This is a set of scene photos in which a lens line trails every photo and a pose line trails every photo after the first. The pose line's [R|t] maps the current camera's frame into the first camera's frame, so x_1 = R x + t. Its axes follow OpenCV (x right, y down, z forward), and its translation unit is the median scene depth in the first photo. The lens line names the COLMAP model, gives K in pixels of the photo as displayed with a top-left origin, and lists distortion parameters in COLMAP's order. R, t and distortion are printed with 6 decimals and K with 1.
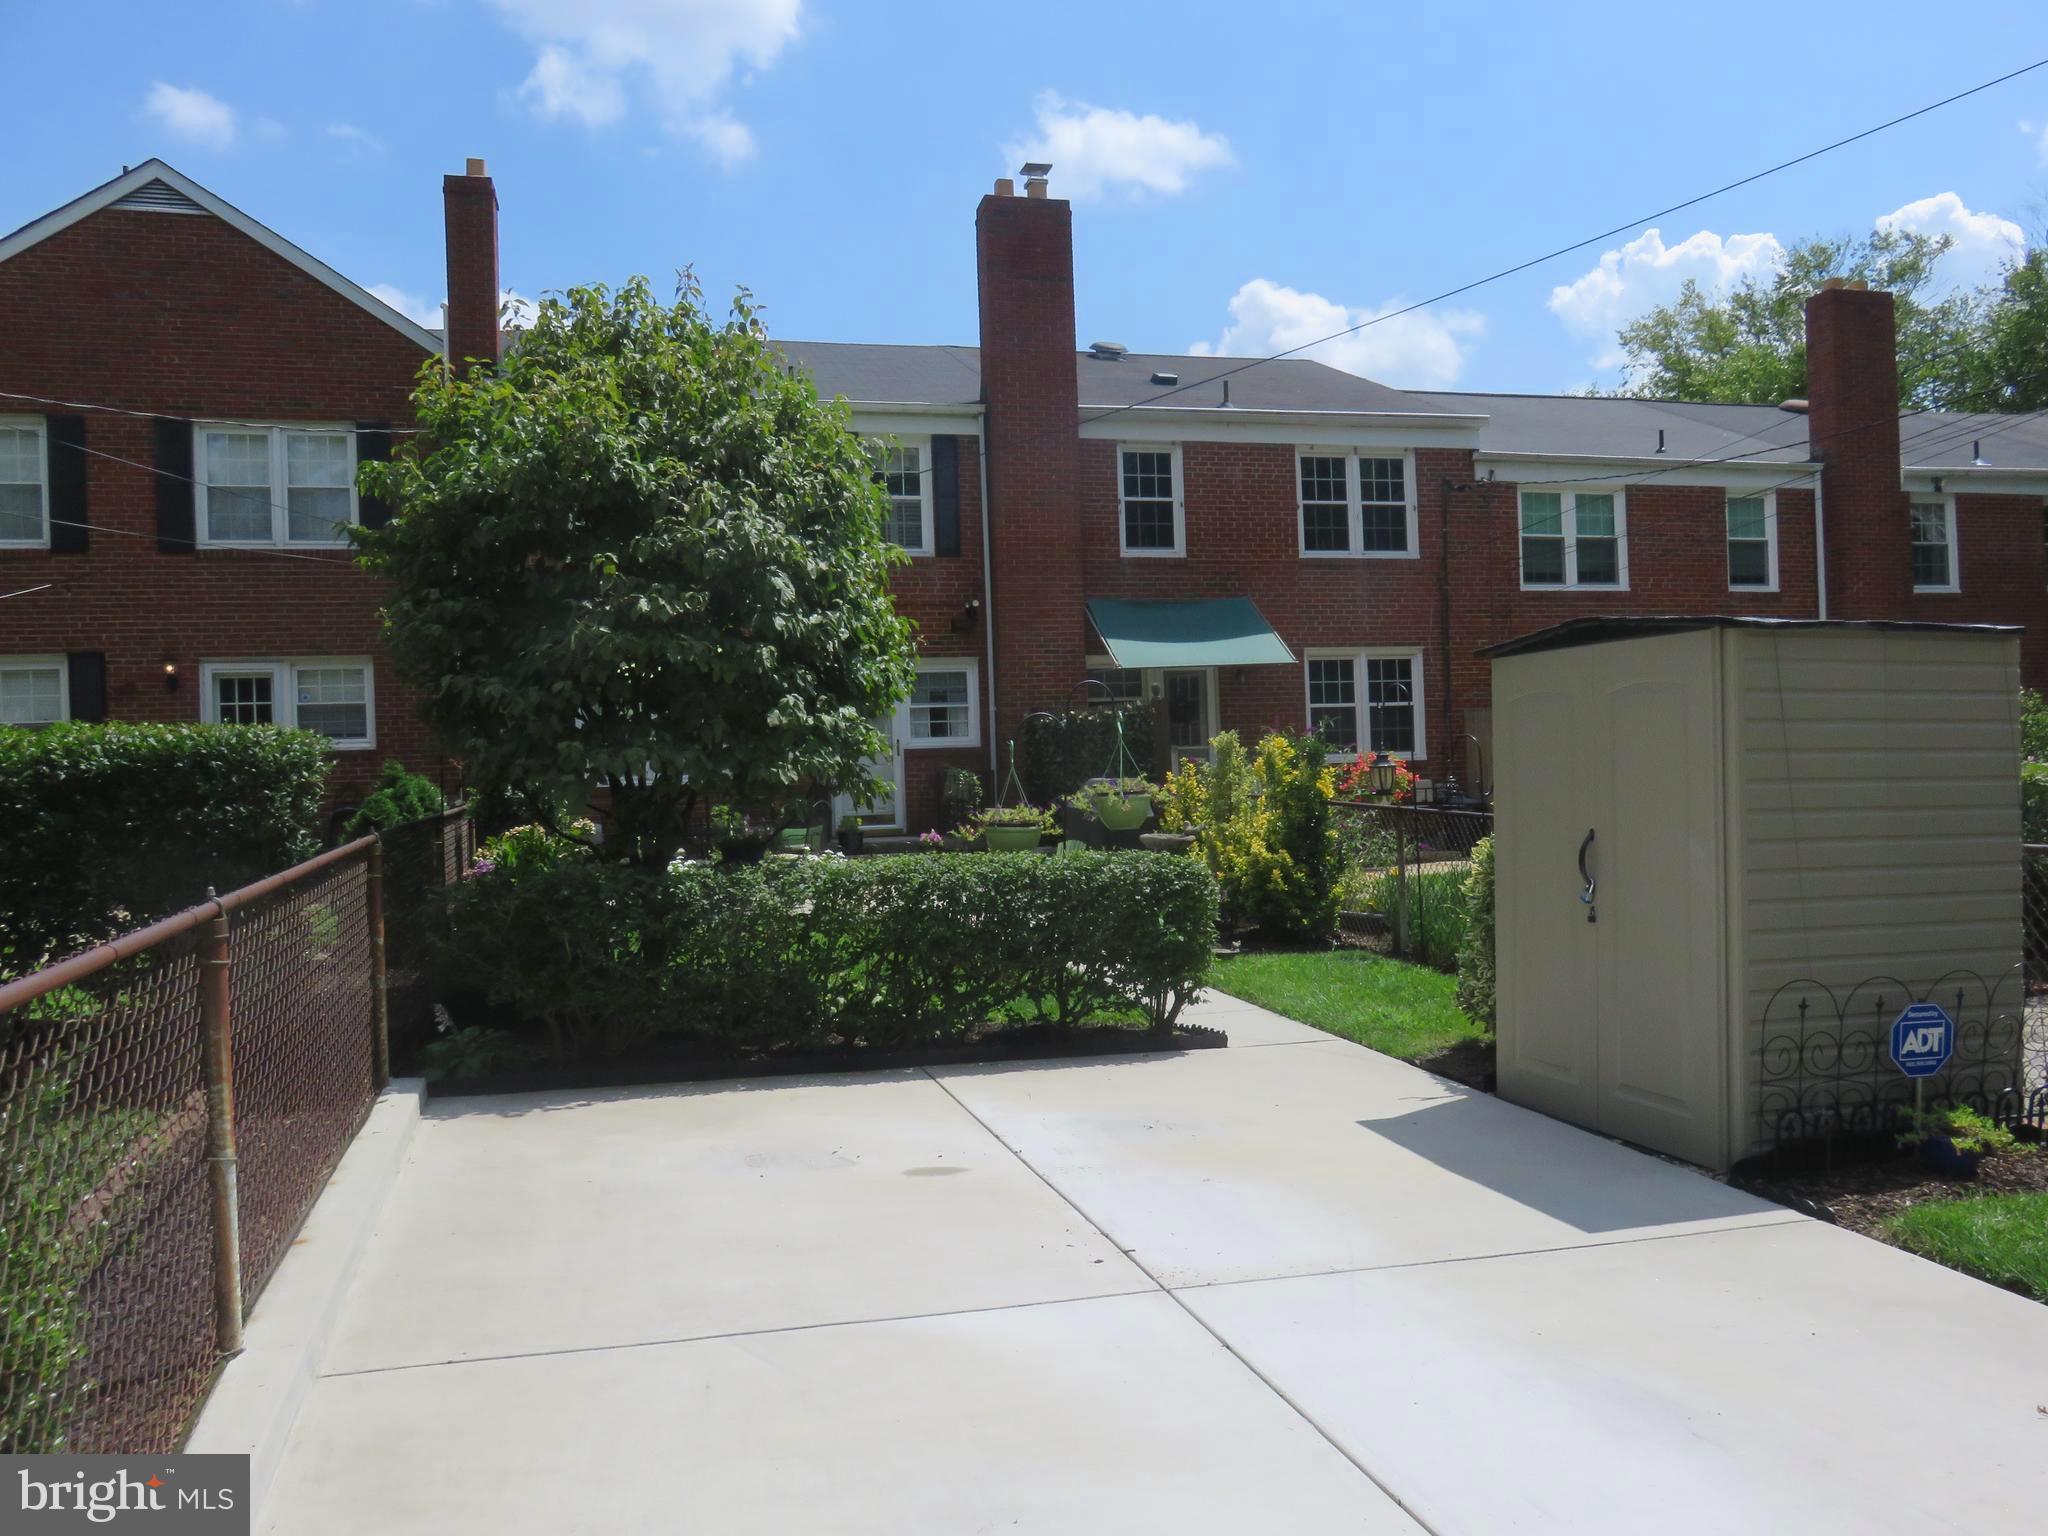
lens RADIAL K [[1538.9, 0, 1012.1], [0, 1538.9, 759.1], [0, 0, 1]] dist [-0.021279, 0.017742]
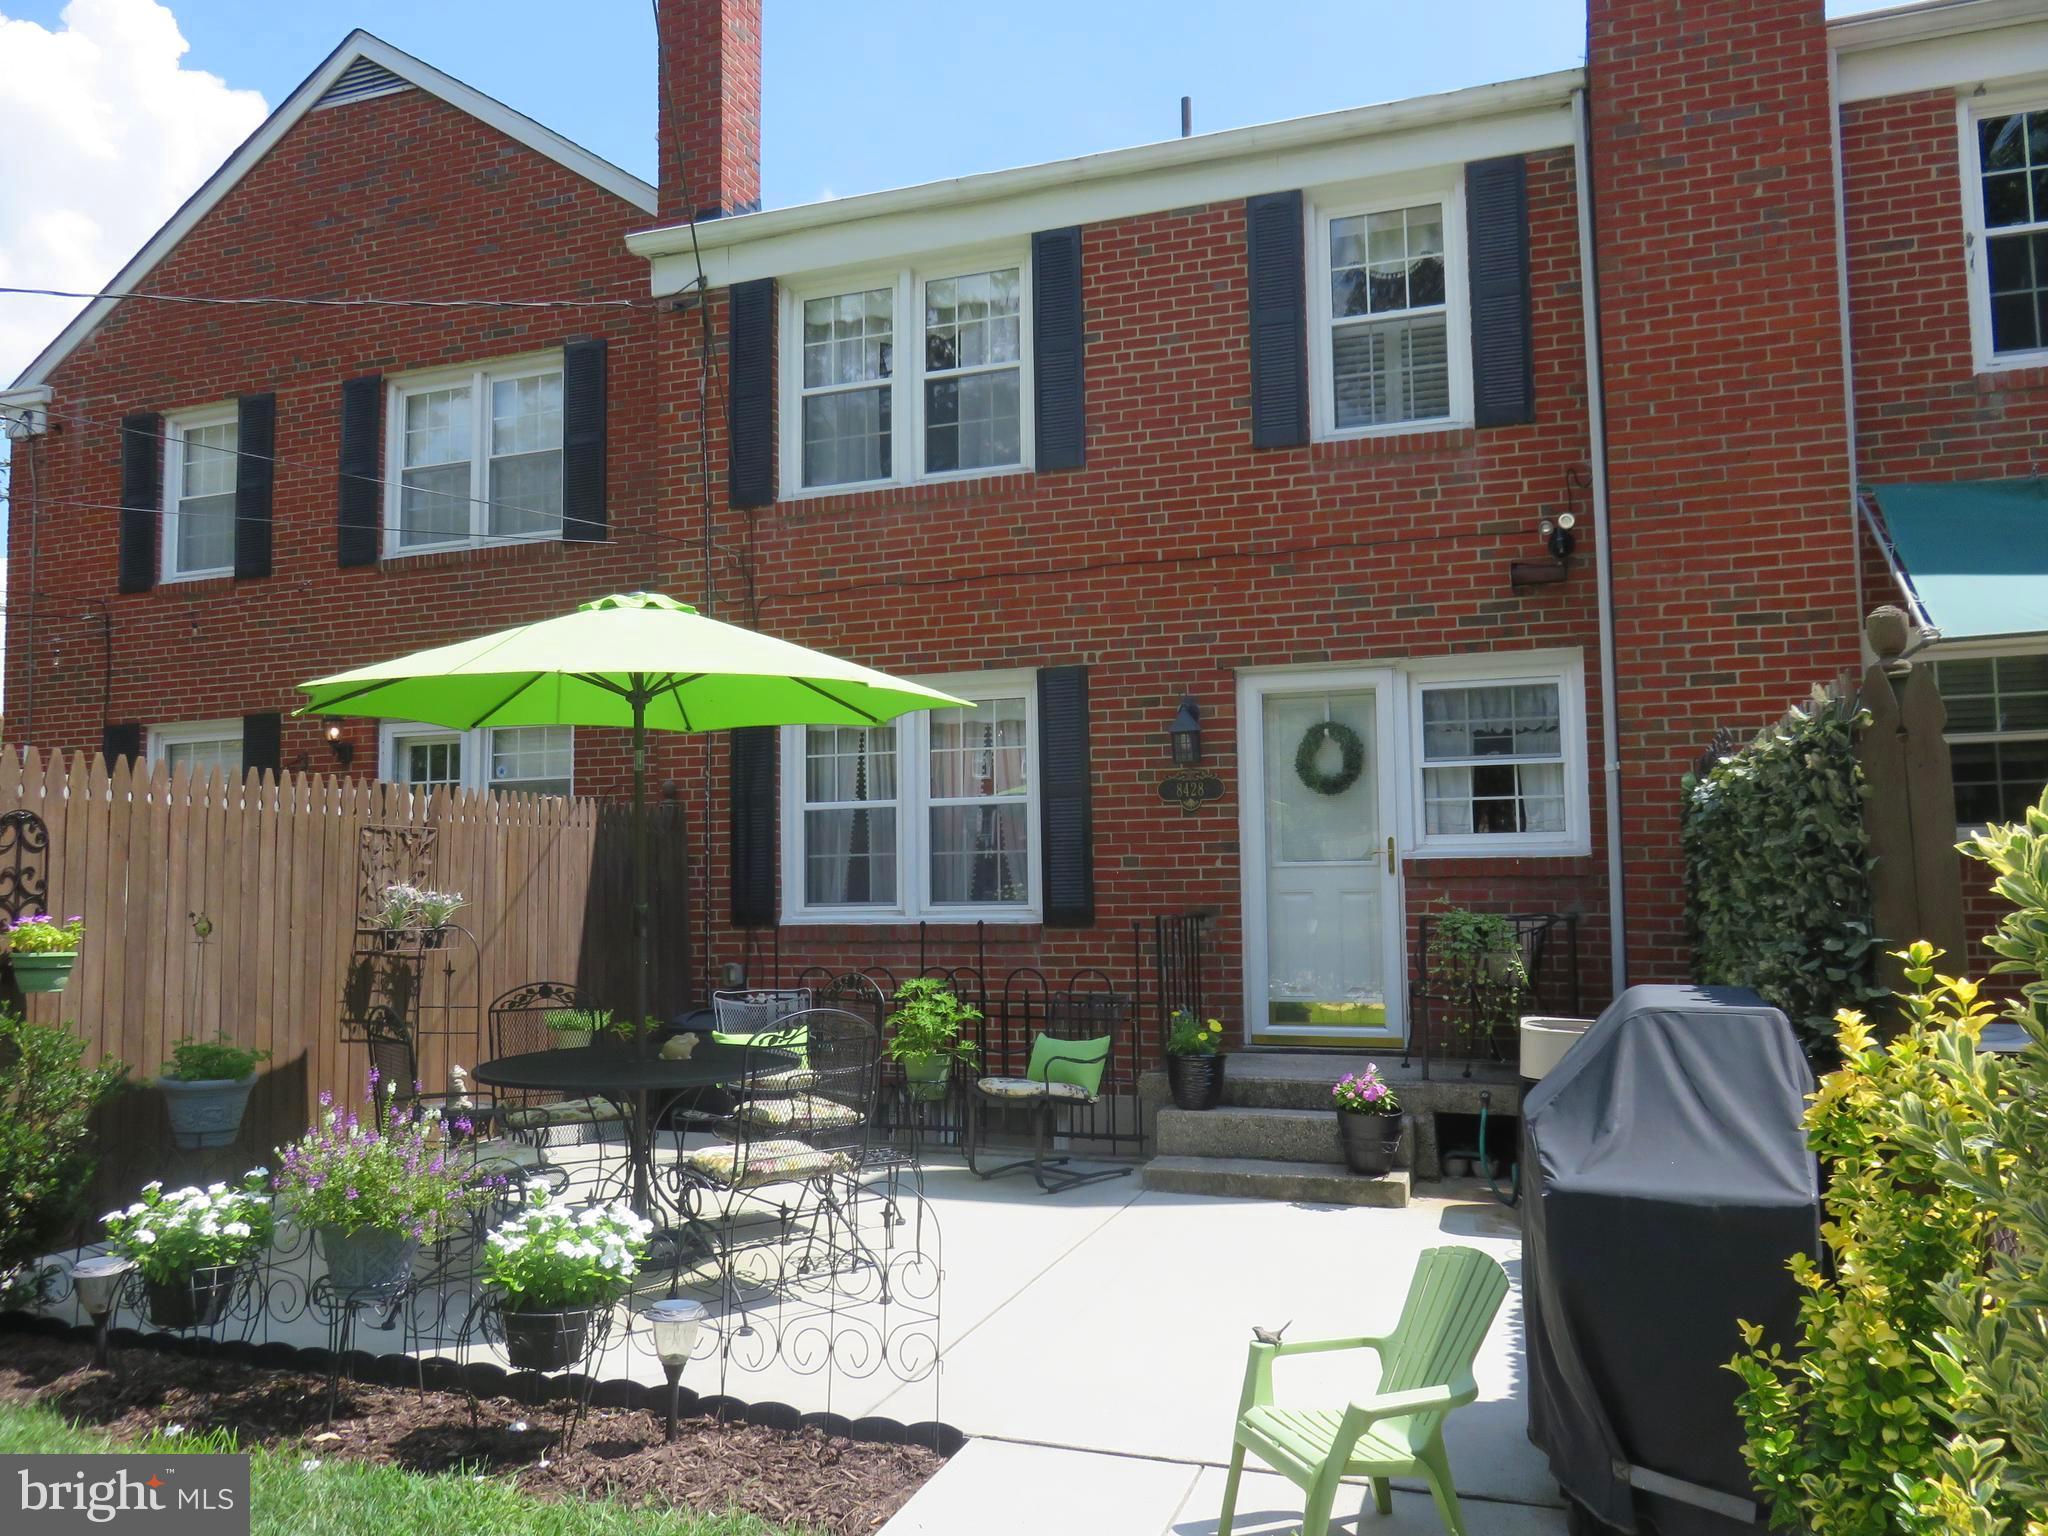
lens RADIAL K [[1538.9, 0, 1021.8], [0, 1538.9, 764.3], [0, 0, 1]] dist [-0.021279, 0.017742]
pose [[0.825855, -0.024583, -0.563347, 0.090268], [-0.009211, 0.998328, -0.057066, -0.007710], [0.563807, 0.052317, 0.824248, 0.563261]]
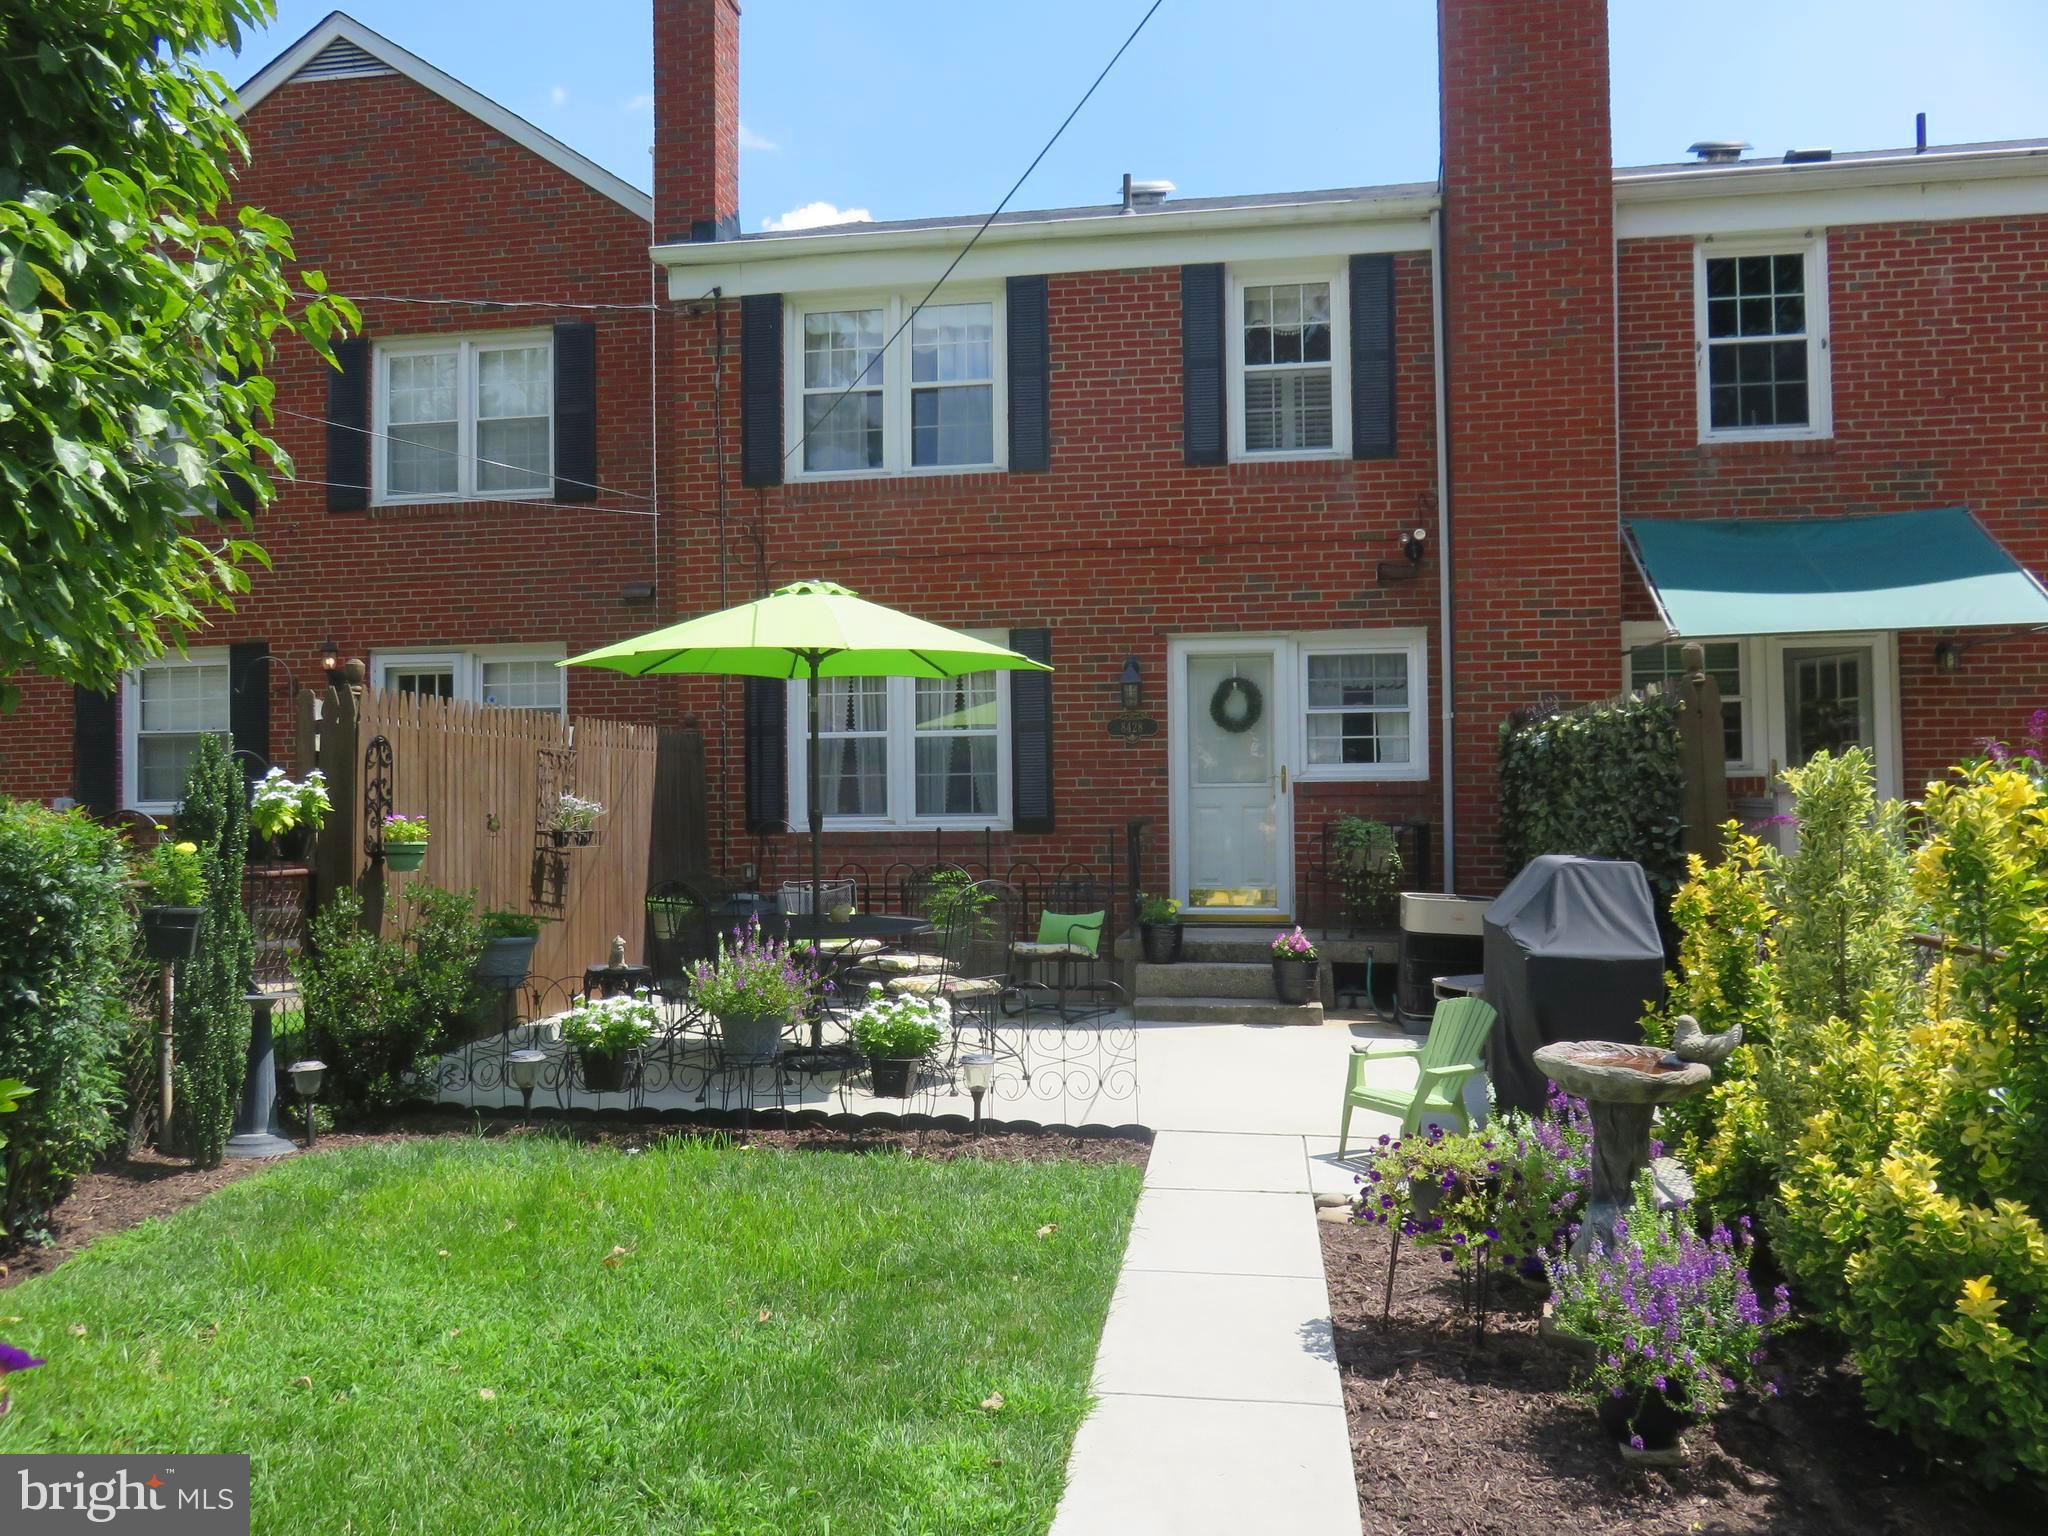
lens RADIAL K [[1538.9, 0, 1014.8], [0, 1538.9, 762.7], [0, 0, 1]] dist [-0.021279, 0.017742]
pose [[0.913290, 0.011767, -0.407139, 0.074039], [-0.017647, 0.999787, -0.010689, -0.005884], [0.406926, 0.016947, 0.913304, 0.406508]]
